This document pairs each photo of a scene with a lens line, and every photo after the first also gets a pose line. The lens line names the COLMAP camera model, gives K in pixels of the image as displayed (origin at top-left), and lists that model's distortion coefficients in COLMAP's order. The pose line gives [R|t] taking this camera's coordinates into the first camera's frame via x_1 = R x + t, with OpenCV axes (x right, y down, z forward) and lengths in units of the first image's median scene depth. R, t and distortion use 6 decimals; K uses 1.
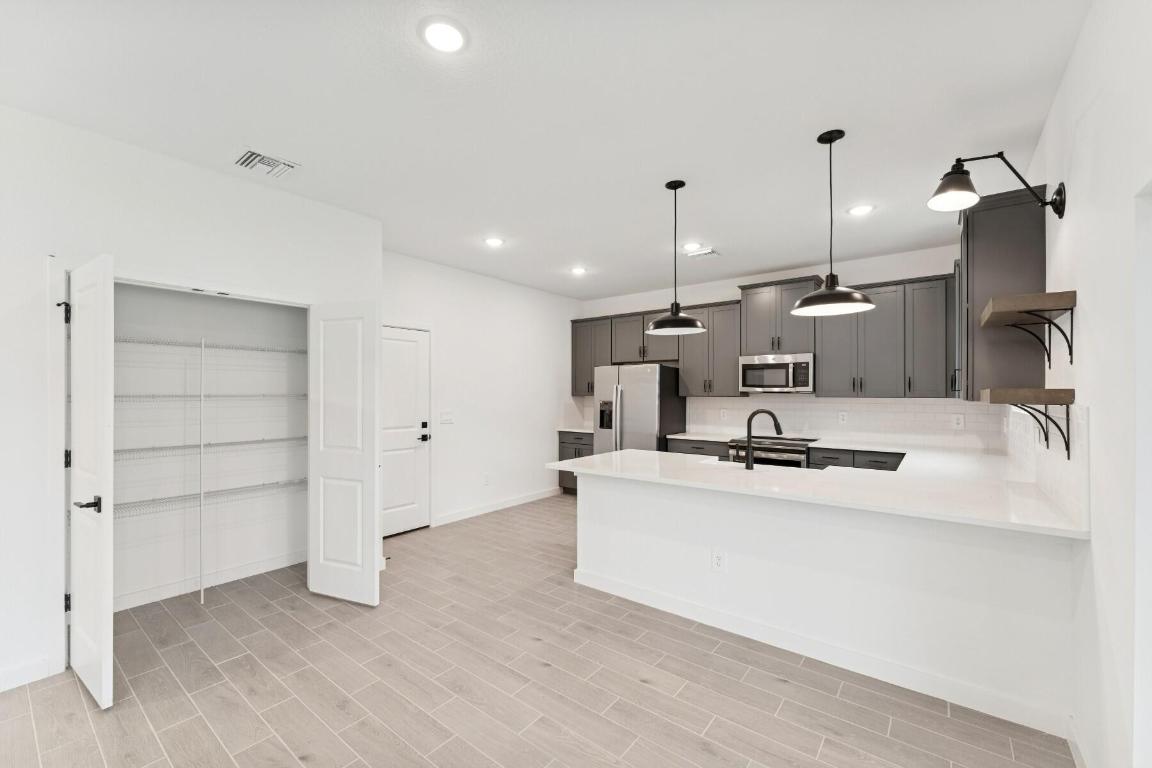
lens RADIAL K [[468.9, 0, 575.3], [0, 468.9, 394.9], [0, 0, 1]] dist [0.006269, 0.000035]
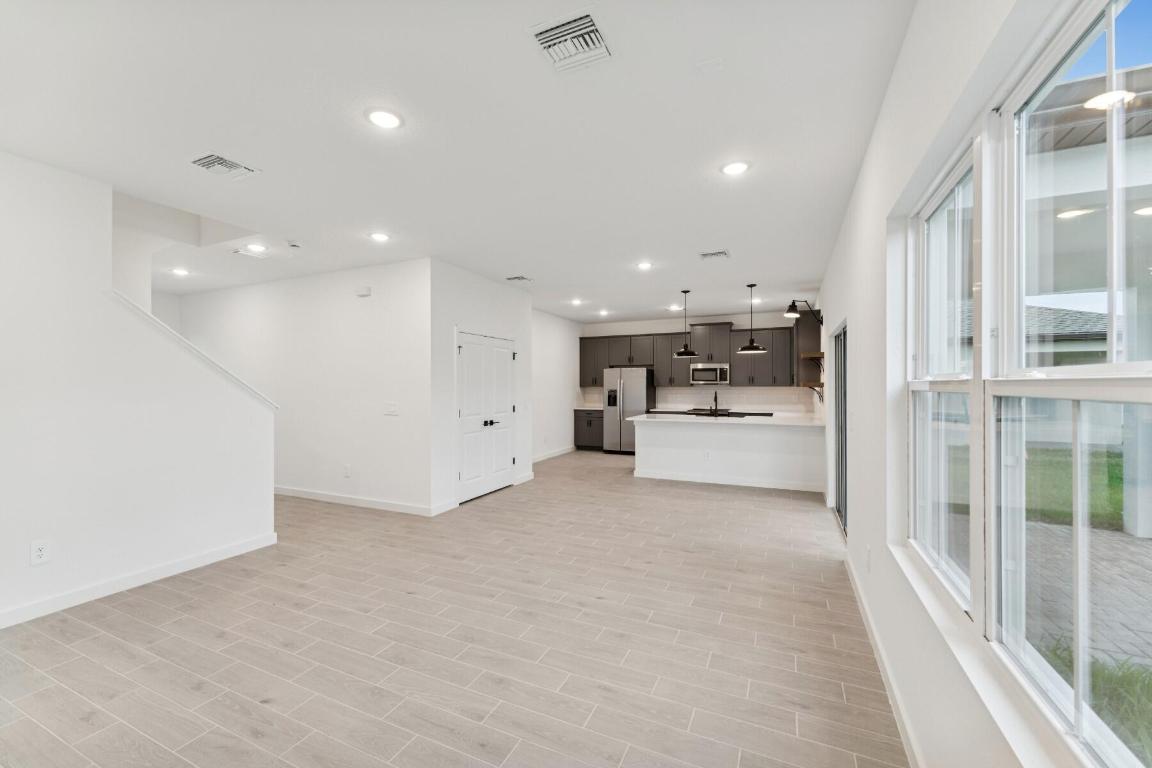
lens RADIAL K [[467.2, 0, 574.7], [0, 467.2, 387.1], [0, 0, 1]] dist [0.012582, 0.000049]
pose [[0.972411, -0.005163, 0.233219, -0.496269], [0.005052, 0.999987, 0.001071, 0.001927], [-0.233221, 0.000137, 0.972424, -0.631617]]
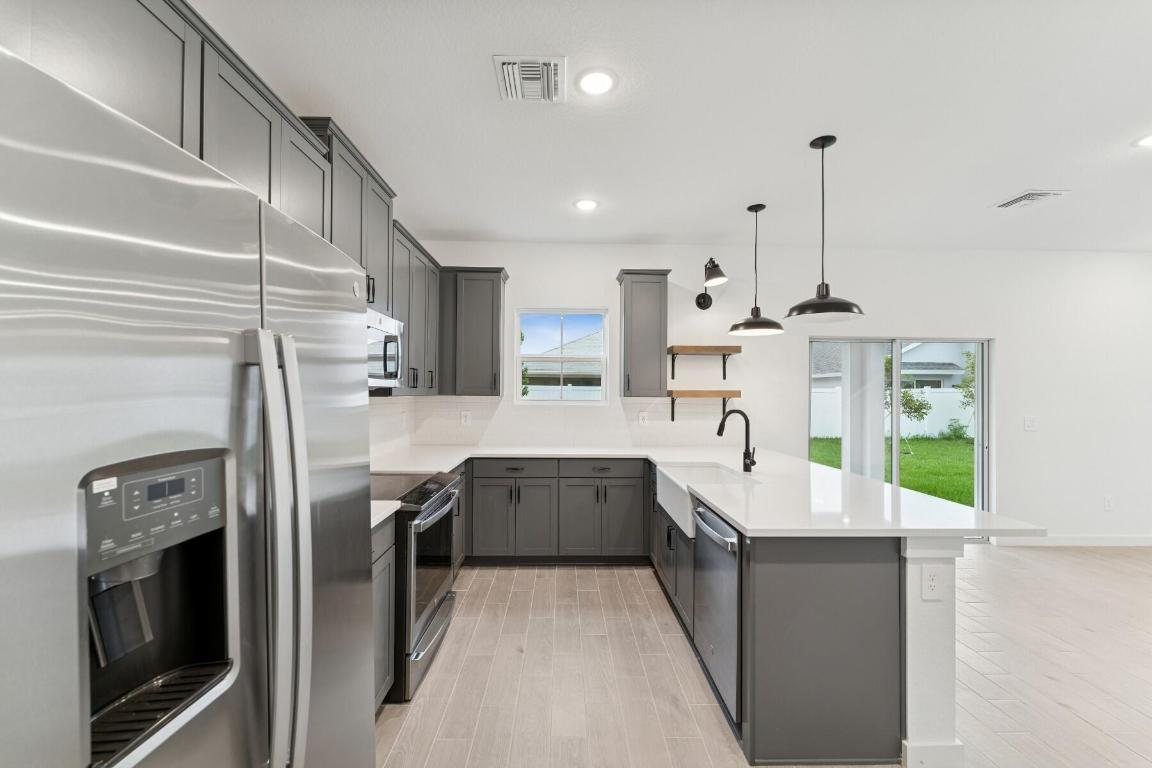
lens RADIAL K [[467.2, 0, 574.7], [0, 467.2, 387.1], [0, 0, 1]] dist [0.012582, 0.000049]
pose [[-0.635014, 0.000370, 0.772500, -0.088675], [-0.005871, 0.999969, -0.005305, -0.005442], [-0.772478, -0.007904, -0.634992, 1.113308]]
